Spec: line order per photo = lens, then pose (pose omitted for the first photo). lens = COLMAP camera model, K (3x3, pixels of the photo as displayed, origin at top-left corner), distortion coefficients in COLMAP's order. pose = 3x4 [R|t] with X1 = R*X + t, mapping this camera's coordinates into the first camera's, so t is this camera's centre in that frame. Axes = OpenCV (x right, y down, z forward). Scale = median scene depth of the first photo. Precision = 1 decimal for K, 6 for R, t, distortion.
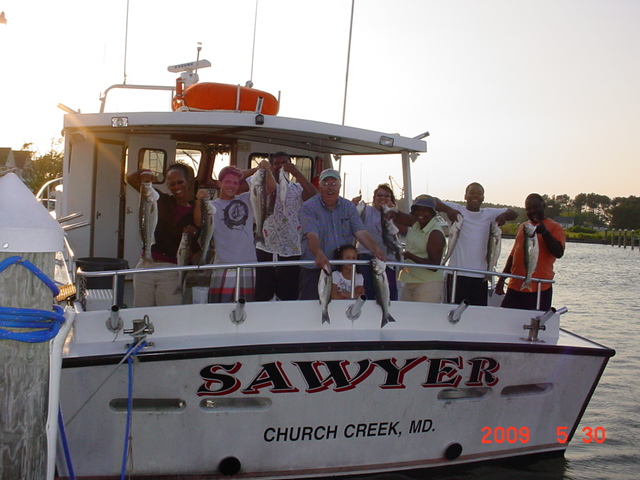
lens RADIAL K [[806.7, 0, 320.0], [0, 806.7, 240.0], [0, 0, 1]] dist [-0.187176, 0.021222]
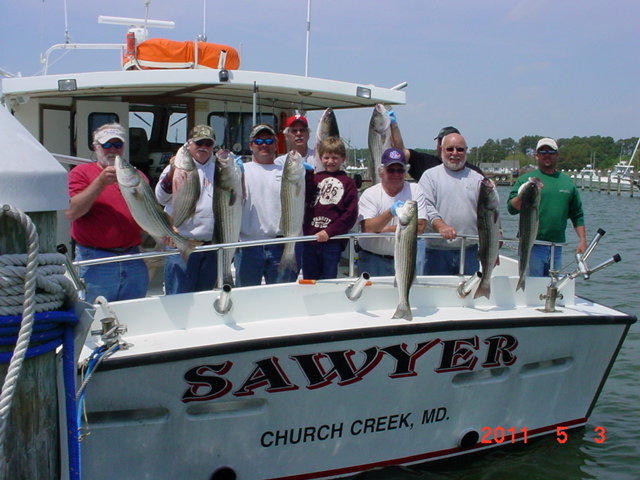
lens RADIAL K [[806.7, 0, 320.0], [0, 806.7, 240.0], [0, 0, 1]] dist [-0.187176, 0.021222]
pose [[0.997078, -0.050049, 0.057715, -0.043157], [0.046680, 0.997207, 0.058308, -0.020077], [-0.060472, -0.055444, 0.996629, 0.135090]]
